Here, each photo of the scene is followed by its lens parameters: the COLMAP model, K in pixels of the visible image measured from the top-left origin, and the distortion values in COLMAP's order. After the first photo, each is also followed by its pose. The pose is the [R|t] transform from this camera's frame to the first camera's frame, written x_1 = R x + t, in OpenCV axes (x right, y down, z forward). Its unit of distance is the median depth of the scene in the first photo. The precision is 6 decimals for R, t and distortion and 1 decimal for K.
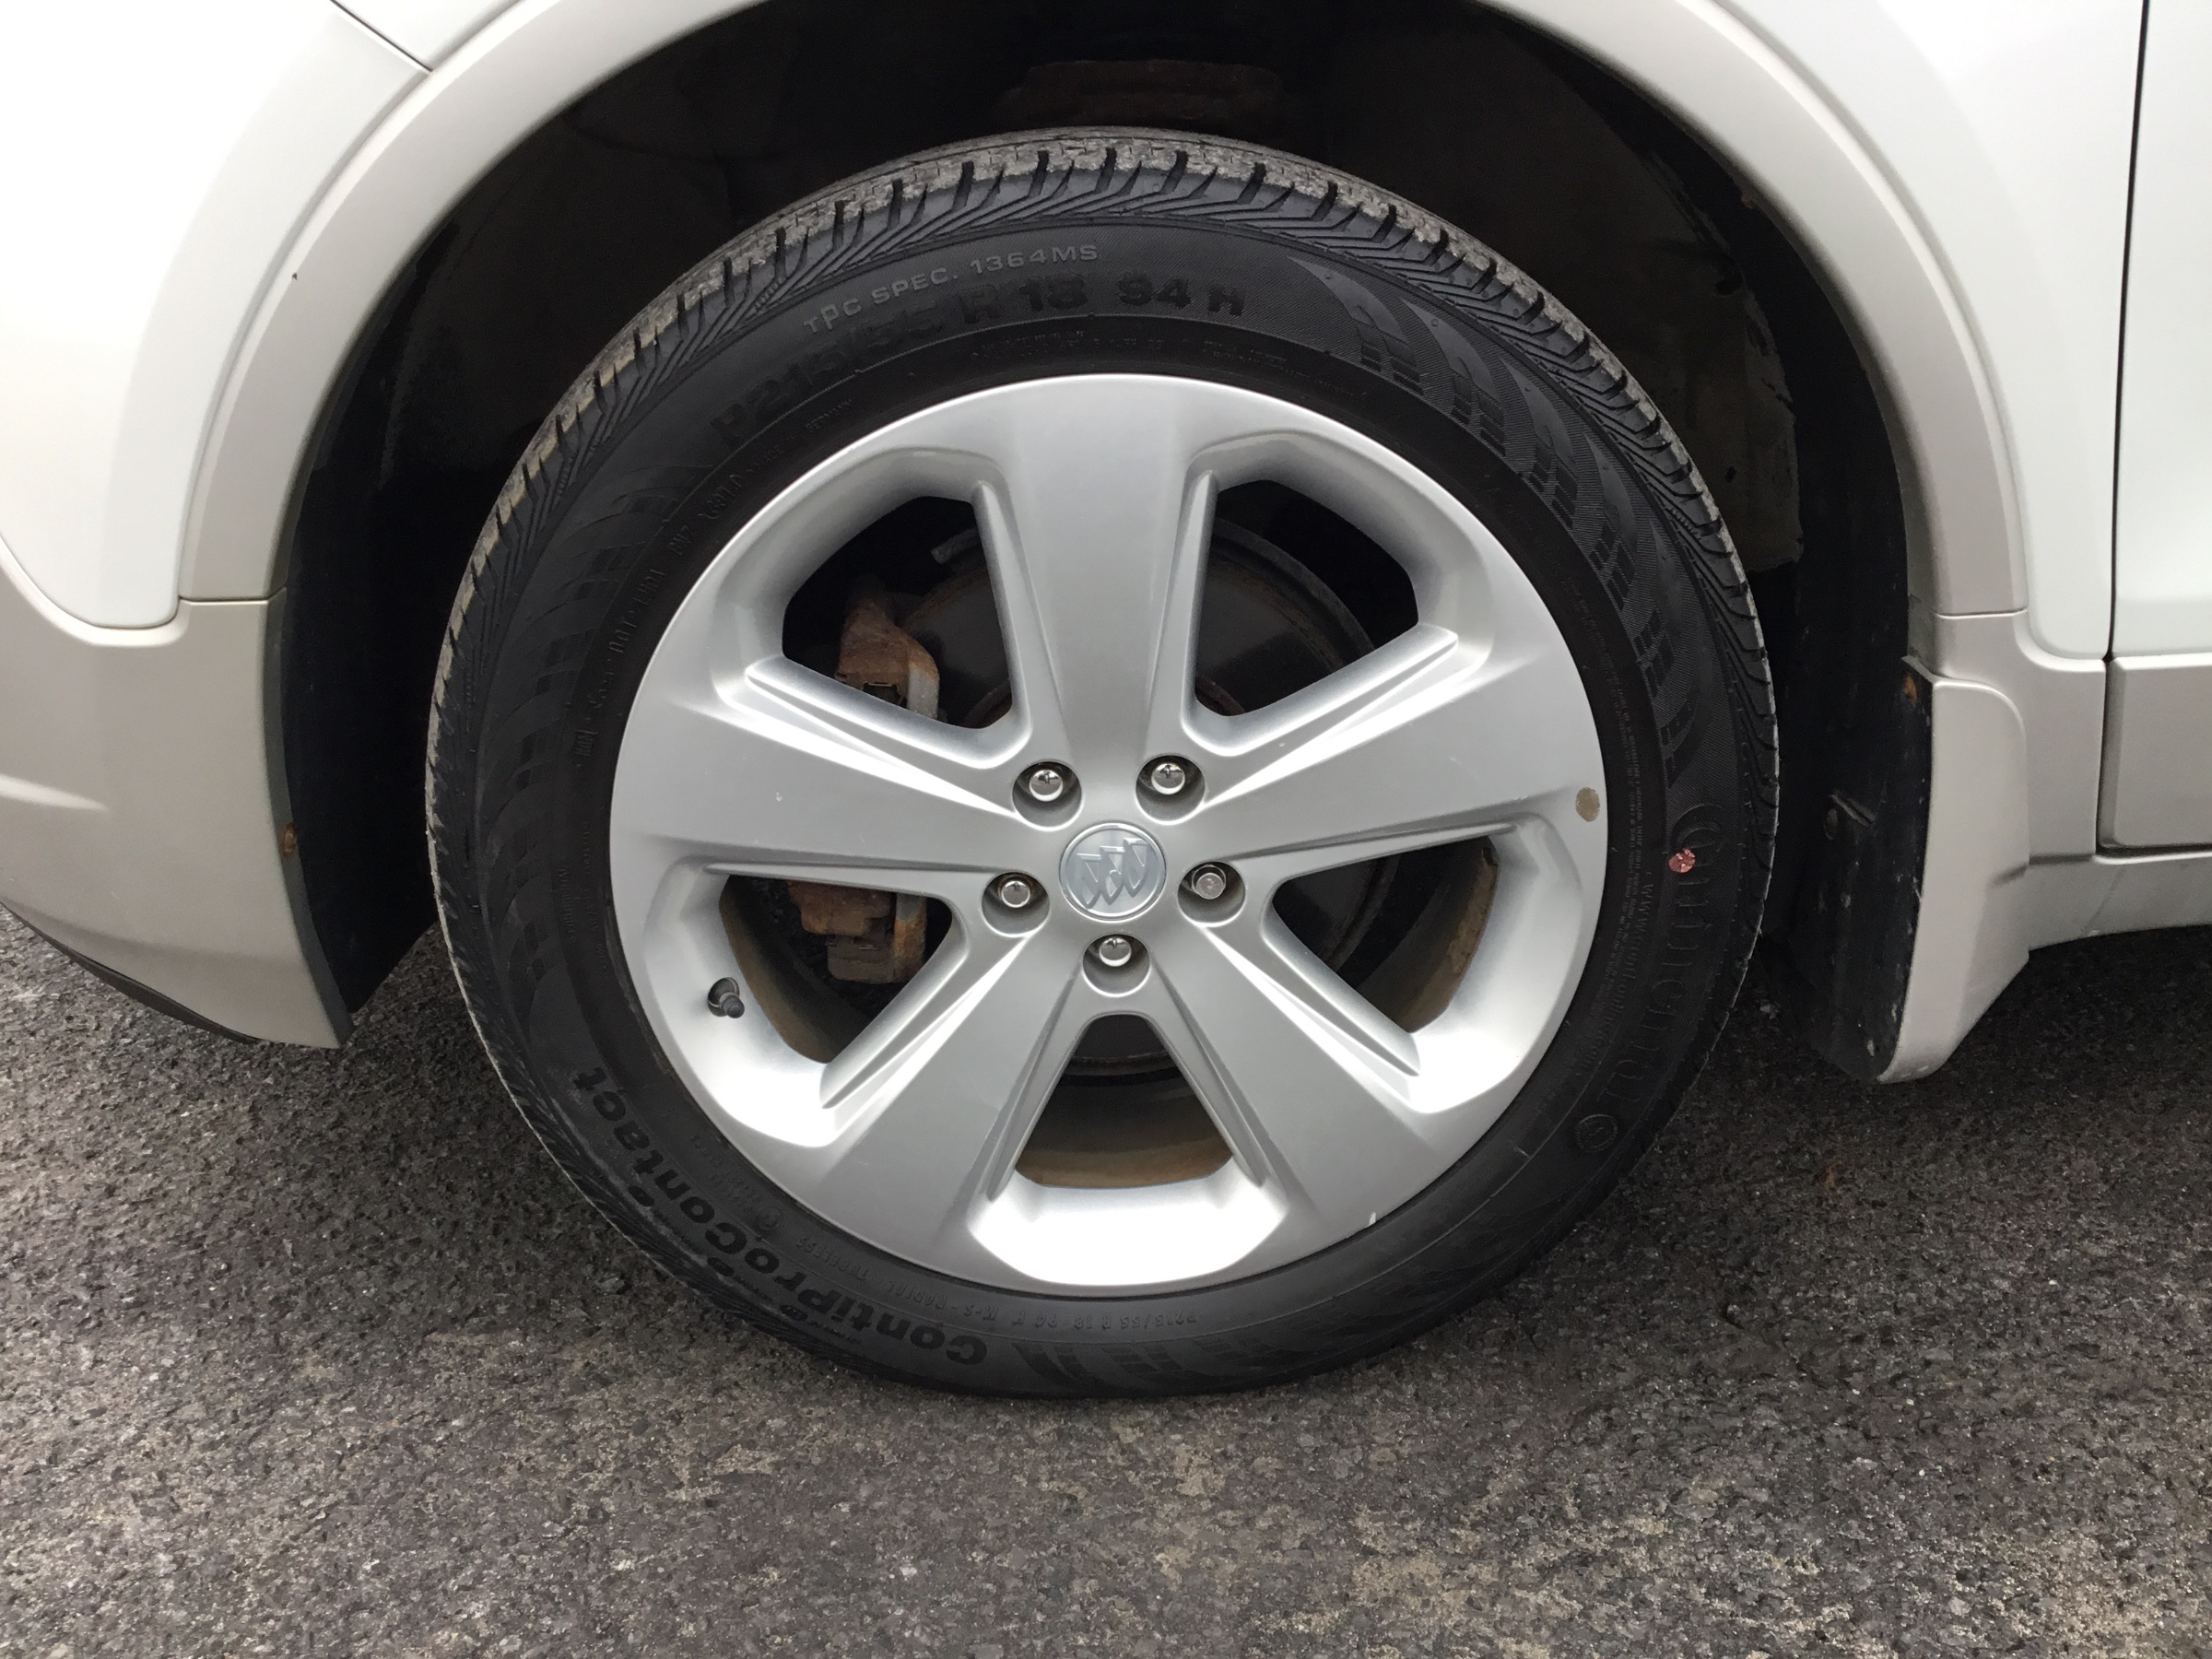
lens RADIAL K [[1973.4, 0, 1107.2], [0, 1973.4, 841.0], [0, 0, 1]] dist [0.040977, -0.026984]
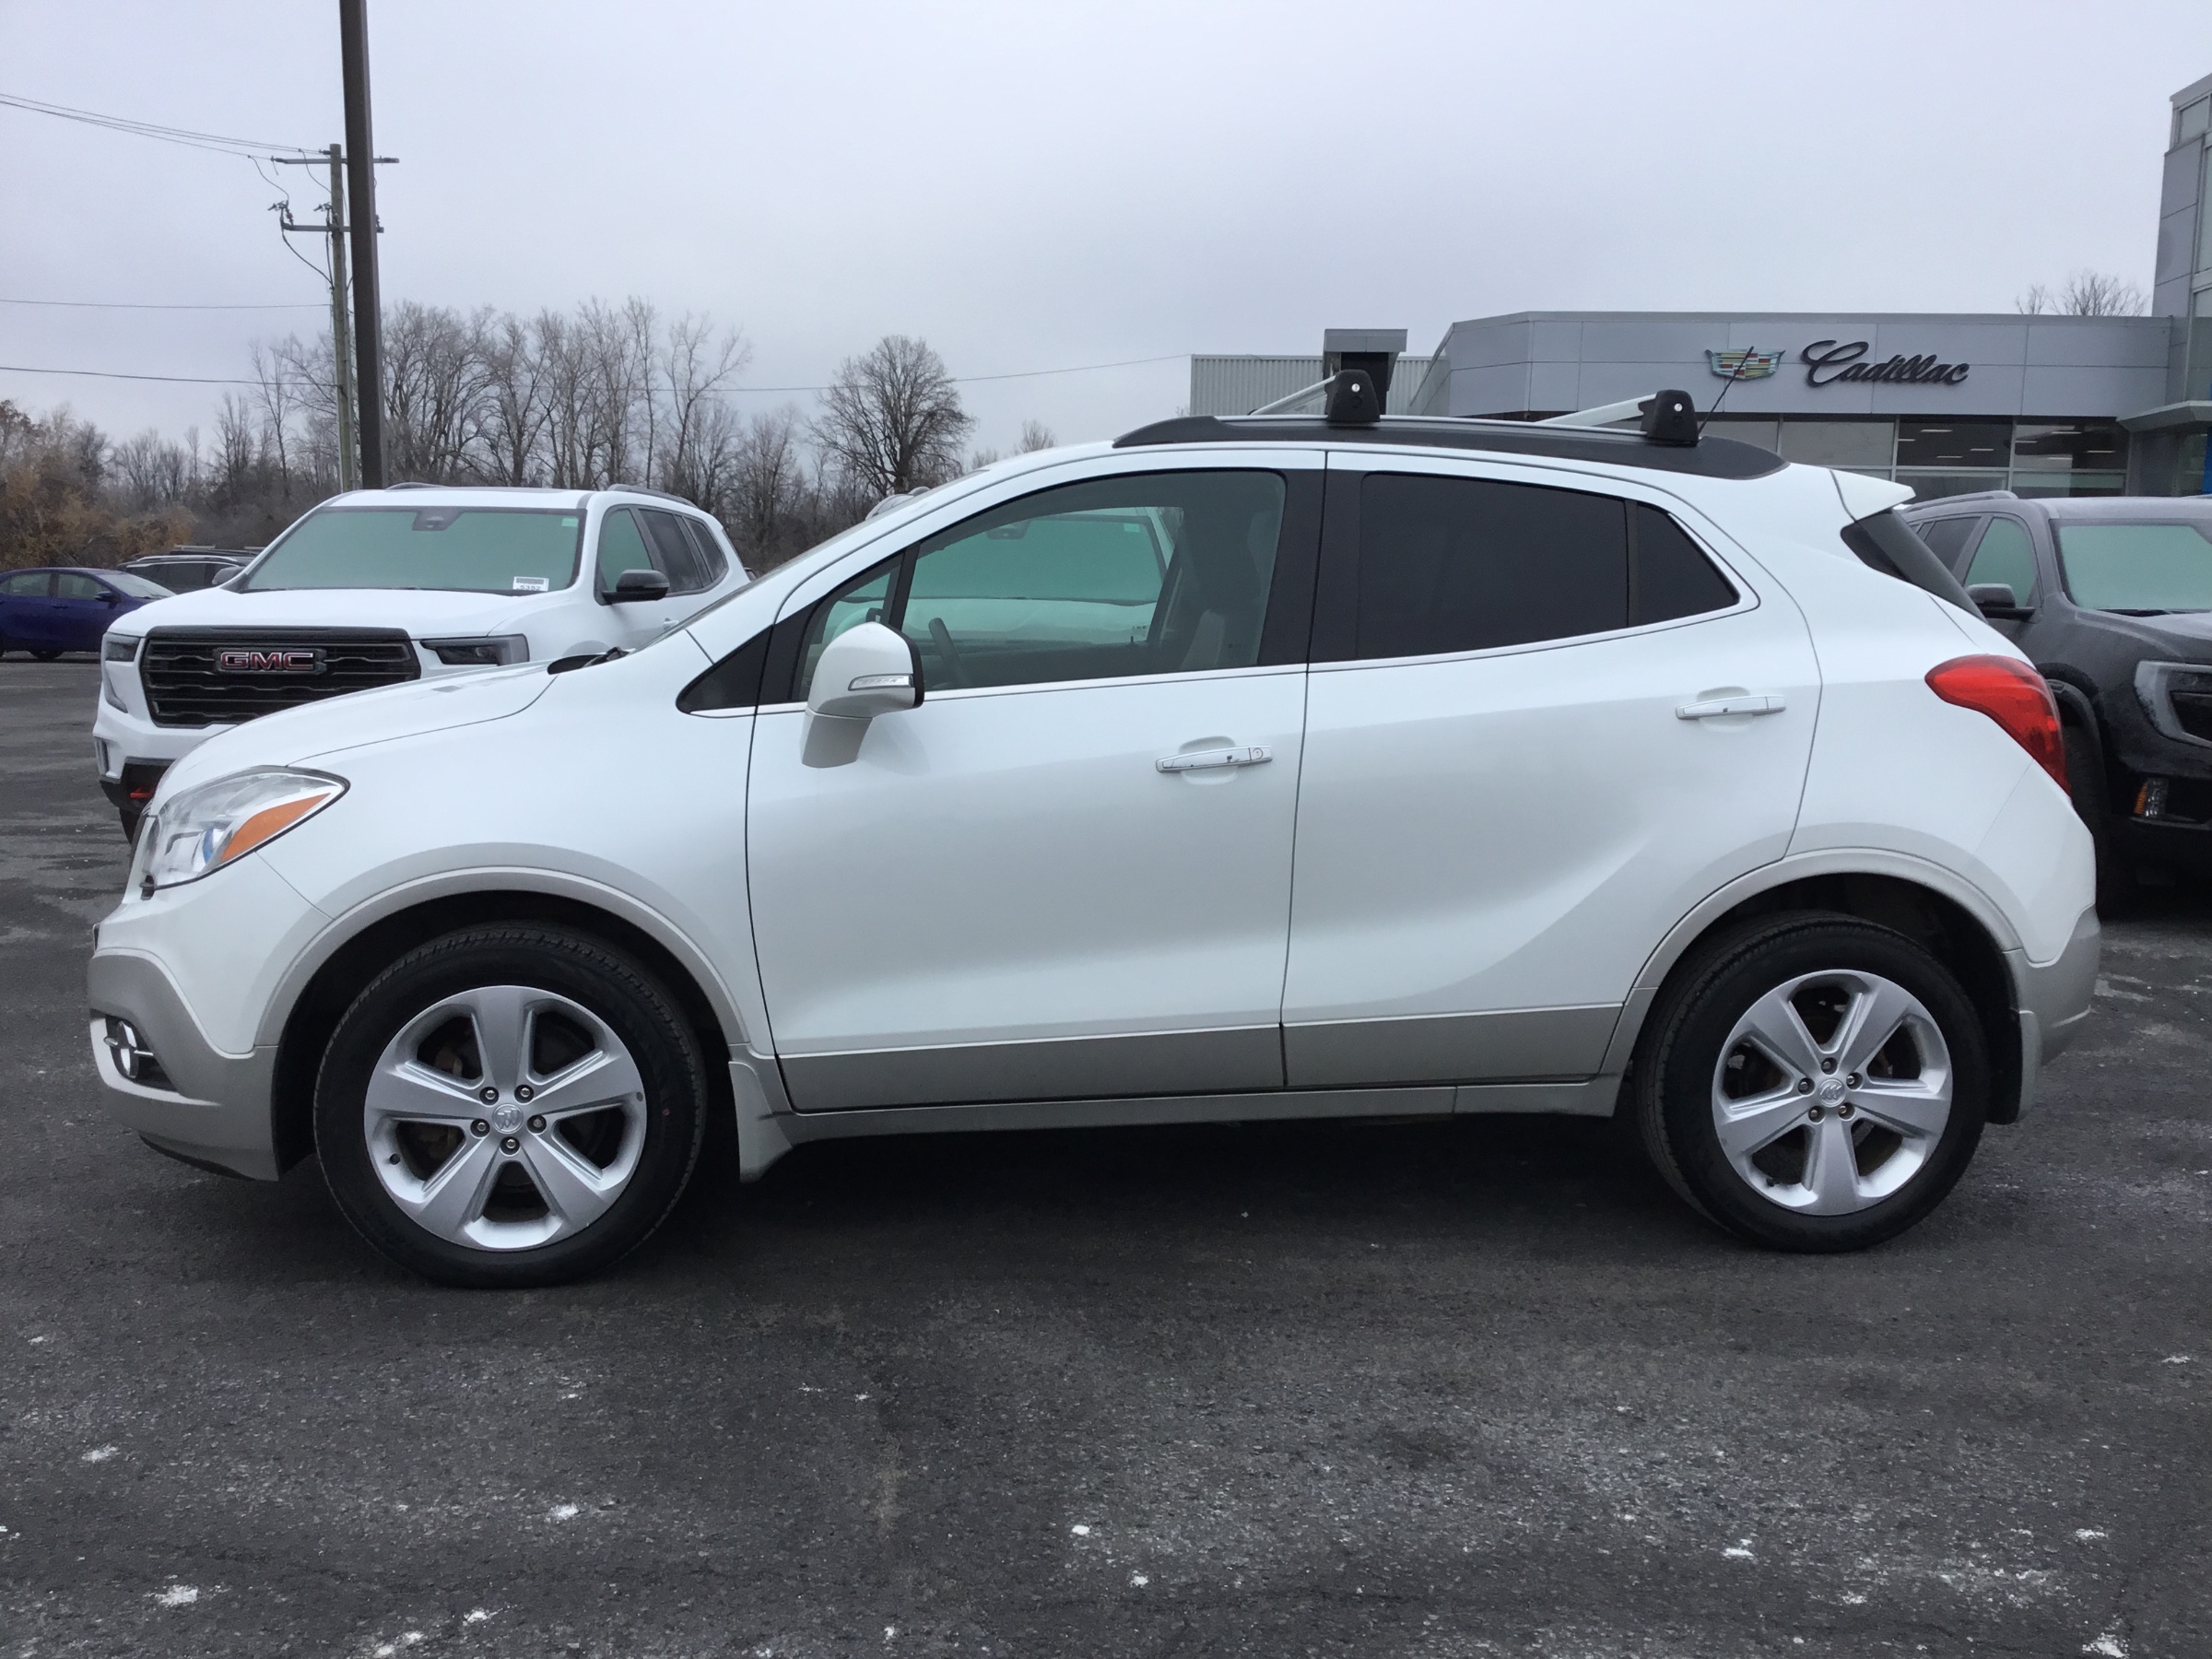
lens RADIAL K [[1973.4, 0, 1122.0], [0, 1973.4, 813.6], [0, 0, 1]] dist [0.040977, -0.026984]
pose [[0.994449, -0.001216, 0.105217, 0.743374], [0.030038, 0.961606, -0.272785, 0.504984], [-0.100846, 0.274431, 0.956304, -2.754413]]
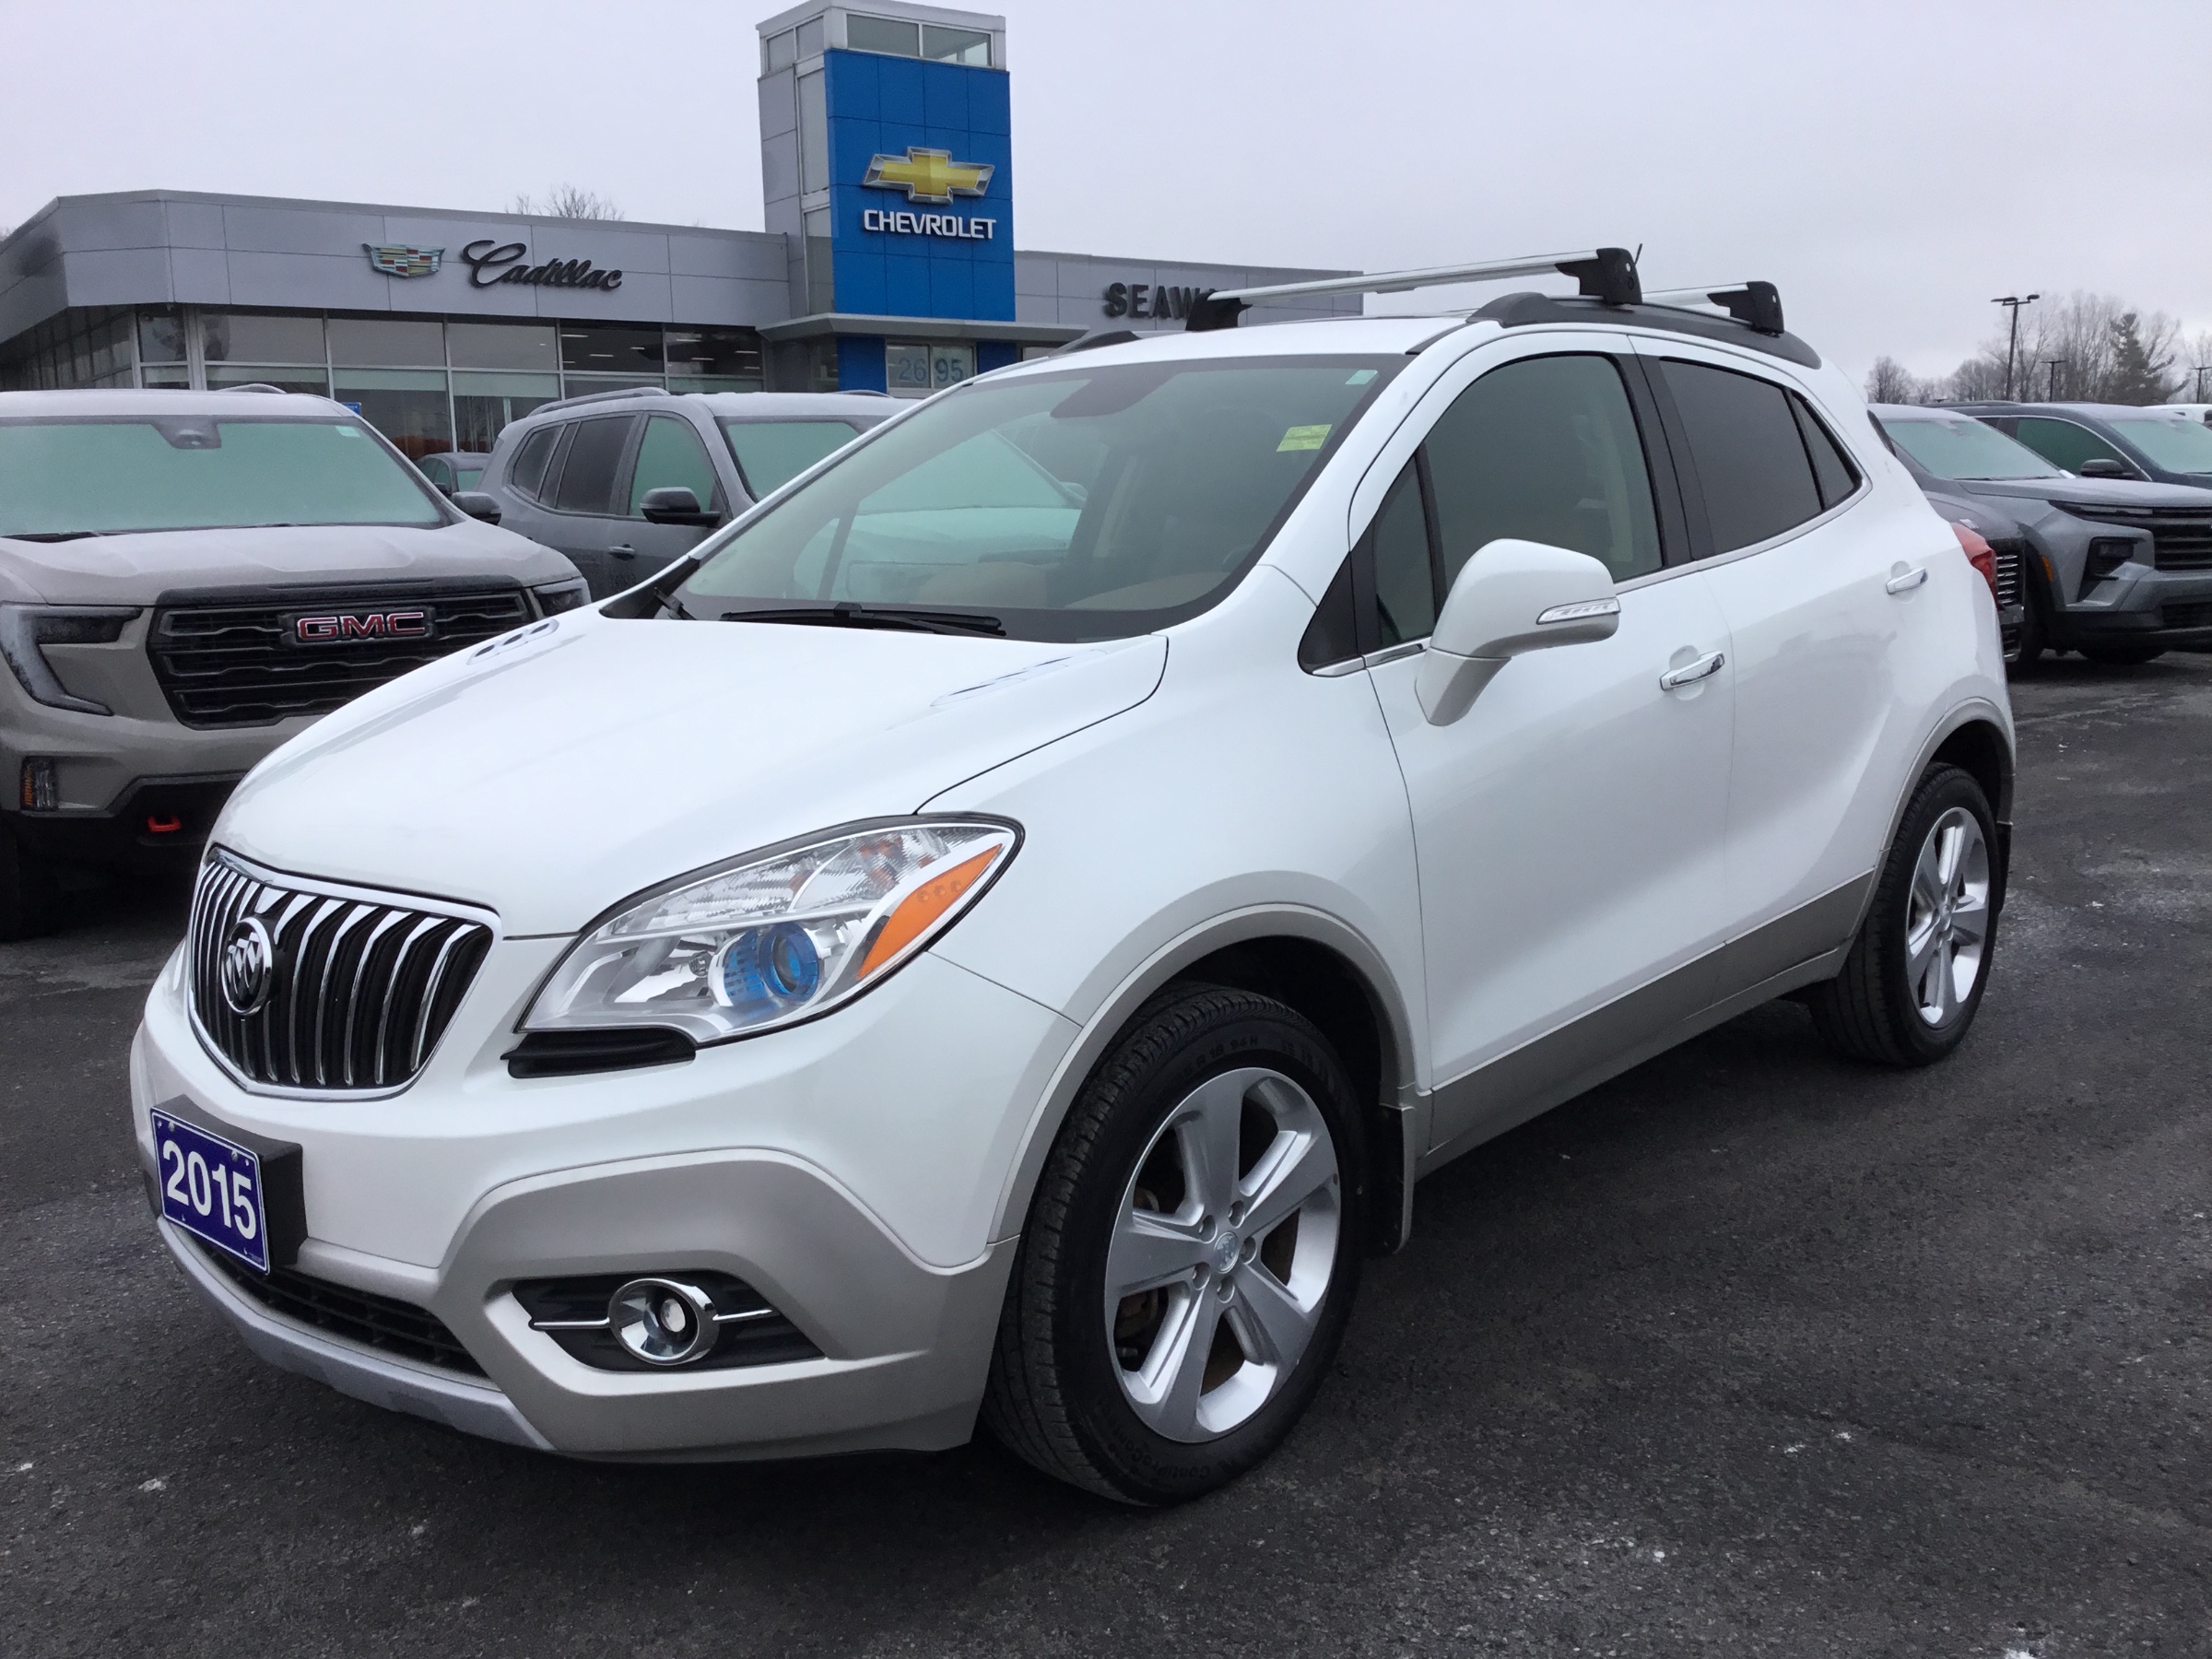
lens RADIAL K [[1973.4, 0, 1112.8], [0, 1973.4, 838.2], [0, 0, 1]] dist [0.040977, -0.026984]
pose [[0.699369, -0.146143, 0.699661, -1.869533], [0.299375, 0.948767, -0.101074, -0.287800], [-0.649044, 0.280149, 0.707290, -0.924497]]
